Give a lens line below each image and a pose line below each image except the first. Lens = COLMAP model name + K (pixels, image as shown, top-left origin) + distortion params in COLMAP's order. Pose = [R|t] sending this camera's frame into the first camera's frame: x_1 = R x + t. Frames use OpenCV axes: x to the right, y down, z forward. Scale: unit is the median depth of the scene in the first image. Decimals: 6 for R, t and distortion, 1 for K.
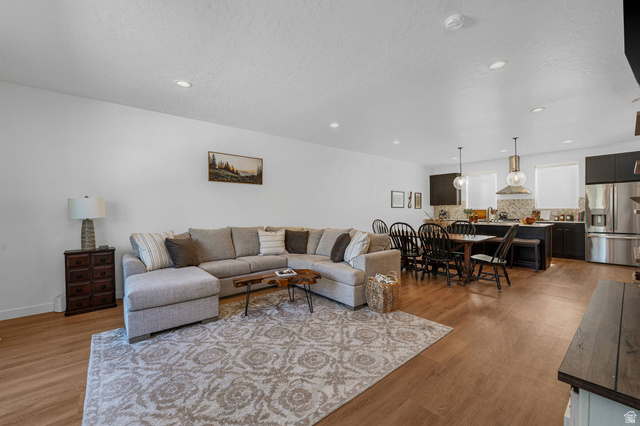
lens RADIAL K [[263.8, 0, 308.8], [0, 263.8, 211.6], [0, 0, 1]] dist [-0.011076, -0.000913]
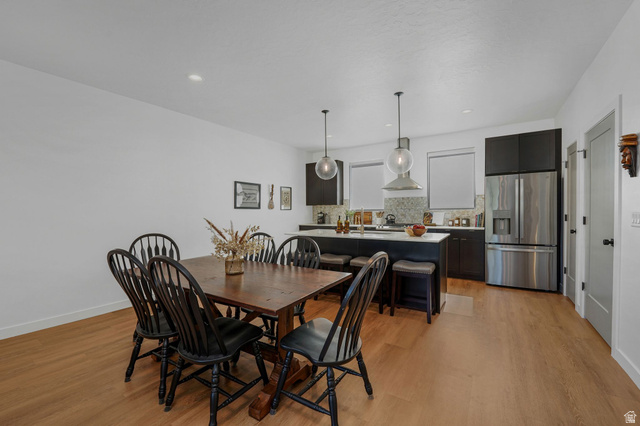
lens RADIAL K [[274.6, 0, 314.8], [0, 274.6, 216.3], [0, 0, 1]] dist [-0.004036, -0.000708]
pose [[0.948983, -0.007180, 0.315244, 0.401784], [0.003409, 0.999916, 0.012510, -0.004642], [-0.315307, -0.010797, 0.948928, 0.456025]]
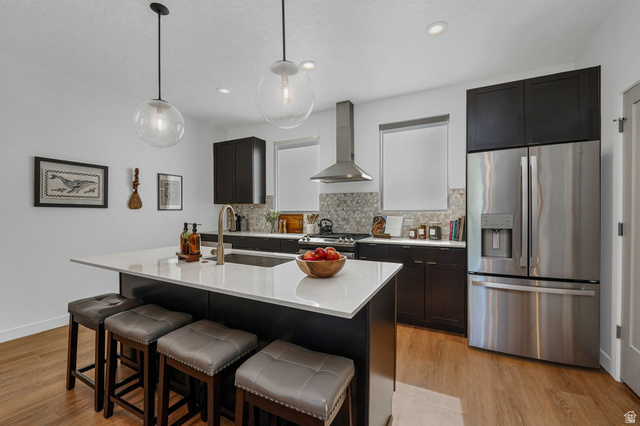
lens RADIAL K [[263.8, 0, 325.6], [0, 263.8, 212.0], [0, 0, 1]] dist [-0.011076, -0.000913]
pose [[0.912248, 0.009360, 0.409532, 0.731197], [-0.005692, 0.999932, -0.010175, -0.007515], [-0.409600, 0.006951, 0.912239, 0.755194]]
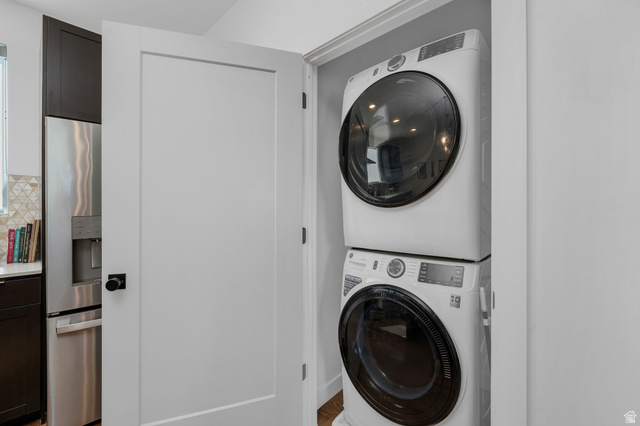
lens RADIAL K [[274.6, 0, 315.1], [0, 274.6, 216.3], [0, 0, 1]] dist [-0.004036, -0.000708]
pose [[-0.121572, 0.002258, 0.992580, 0.821721], [0.008457, 0.999963, -0.001239, -0.007952], [-0.992547, 0.008244, -0.121586, 0.822845]]
